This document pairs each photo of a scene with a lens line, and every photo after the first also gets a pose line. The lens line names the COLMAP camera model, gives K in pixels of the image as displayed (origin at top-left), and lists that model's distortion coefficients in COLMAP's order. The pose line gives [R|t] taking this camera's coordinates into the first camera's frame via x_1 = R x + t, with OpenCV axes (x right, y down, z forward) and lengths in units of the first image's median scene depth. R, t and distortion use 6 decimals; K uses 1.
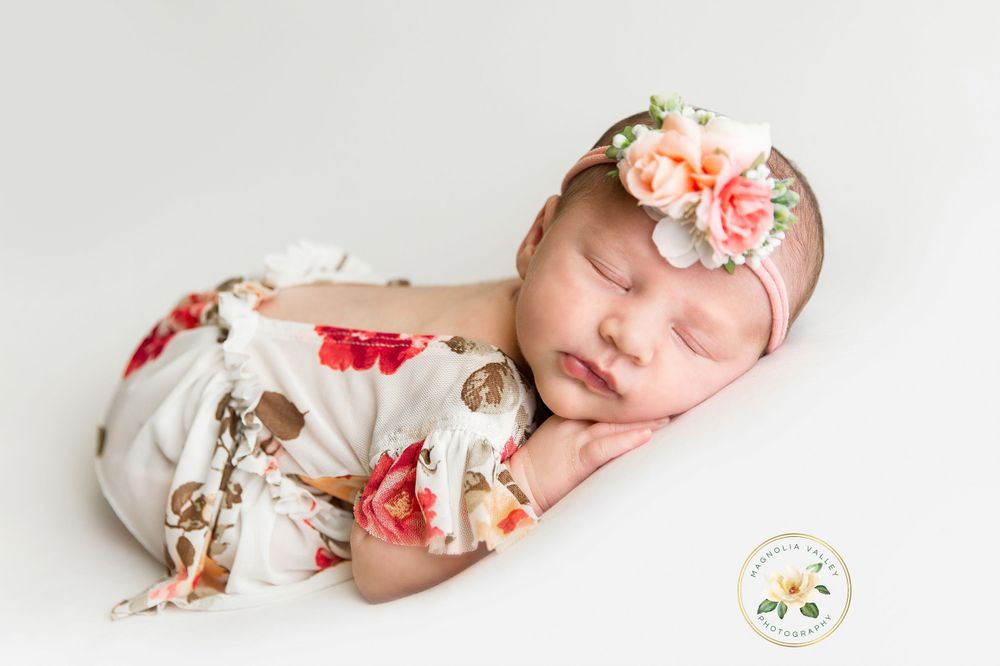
lens RADIAL K [[1562.2, 0, 500.0], [0, 1562.2, 333.0], [0, 0, 1]] dist [-1.207605, 0.009659]
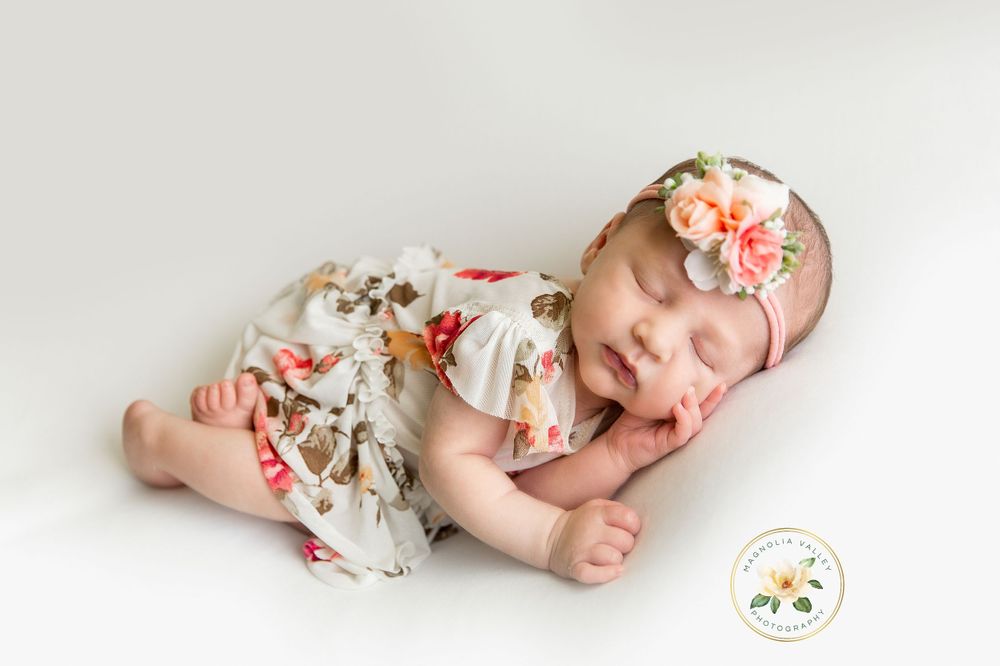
lens RADIAL K [[1353.7, 0, 500.0], [0, 1353.7, 333.0], [0, 0, 1]] dist [0.007434, -0.001995]
pose [[0.986914, 0.156321, -0.039561, 0.003422], [-0.155944, 0.987687, 0.012459, 0.005078], [0.041021, -0.006126, 0.999139, -0.141751]]
